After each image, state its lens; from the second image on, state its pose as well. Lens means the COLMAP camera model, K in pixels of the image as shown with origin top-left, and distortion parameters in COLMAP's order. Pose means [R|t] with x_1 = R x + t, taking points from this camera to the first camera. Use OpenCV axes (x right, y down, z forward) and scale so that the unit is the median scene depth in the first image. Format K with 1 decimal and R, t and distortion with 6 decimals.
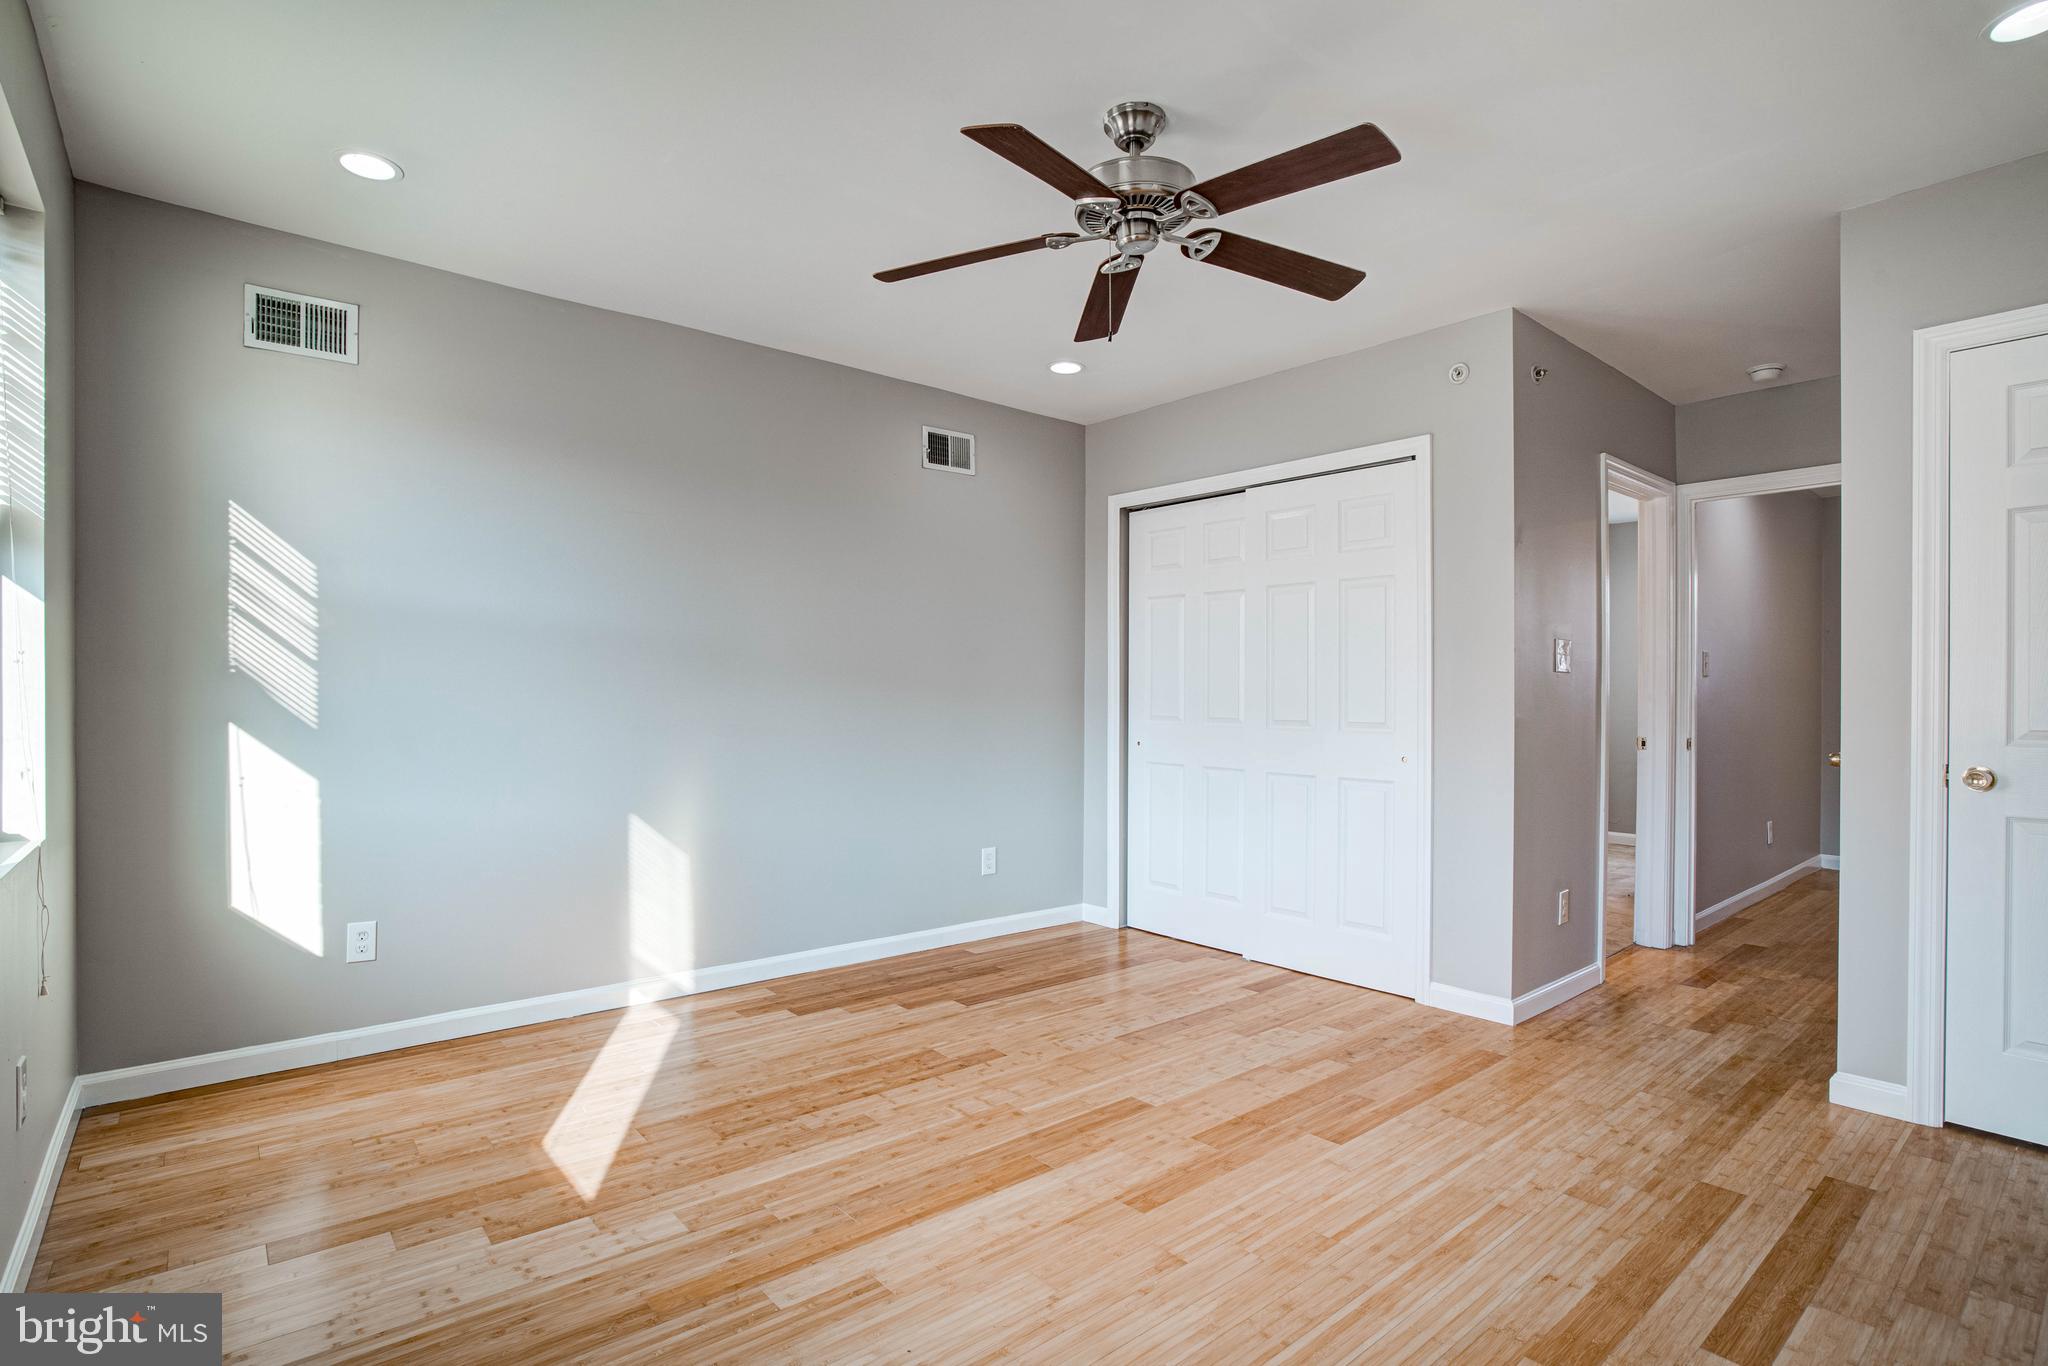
lens RADIAL K [[1009.9, 0, 1022.4], [0, 1009.9, 697.7], [0, 0, 1]] dist [-0.085116, 0.041512]
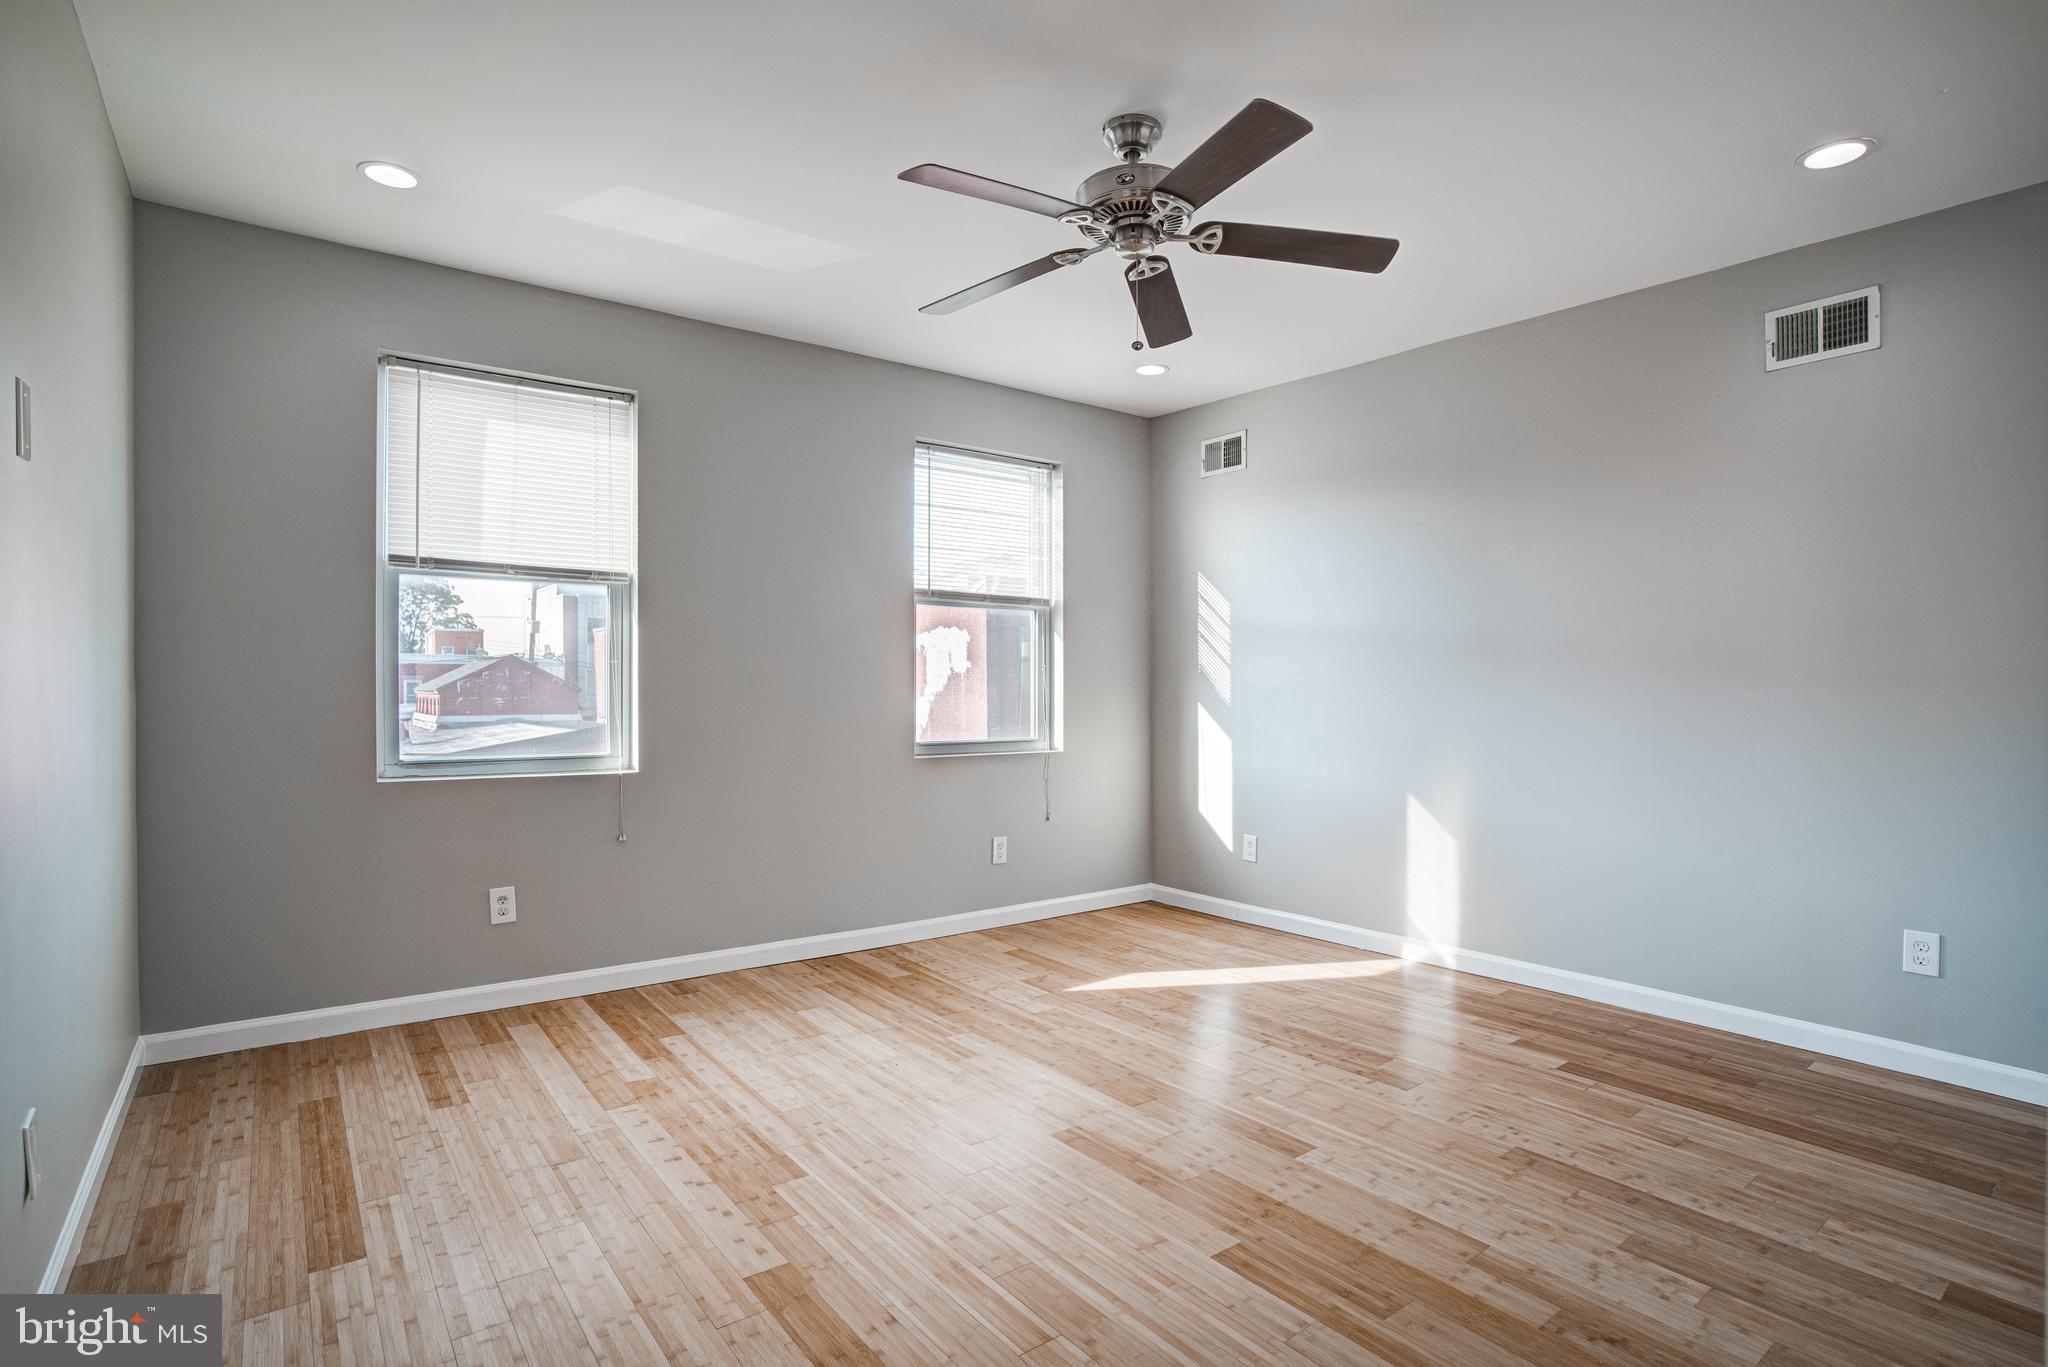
lens RADIAL K [[1009.9, 0, 1022.4], [0, 1009.9, 698.2], [0, 0, 1]] dist [-0.085116, 0.041512]
pose [[-0.046484, 0.010415, -0.998865, 0.918190], [-0.004225, 0.999935, 0.010623, 0.001339], [0.998910, 0.004714, -0.046437, 0.734991]]
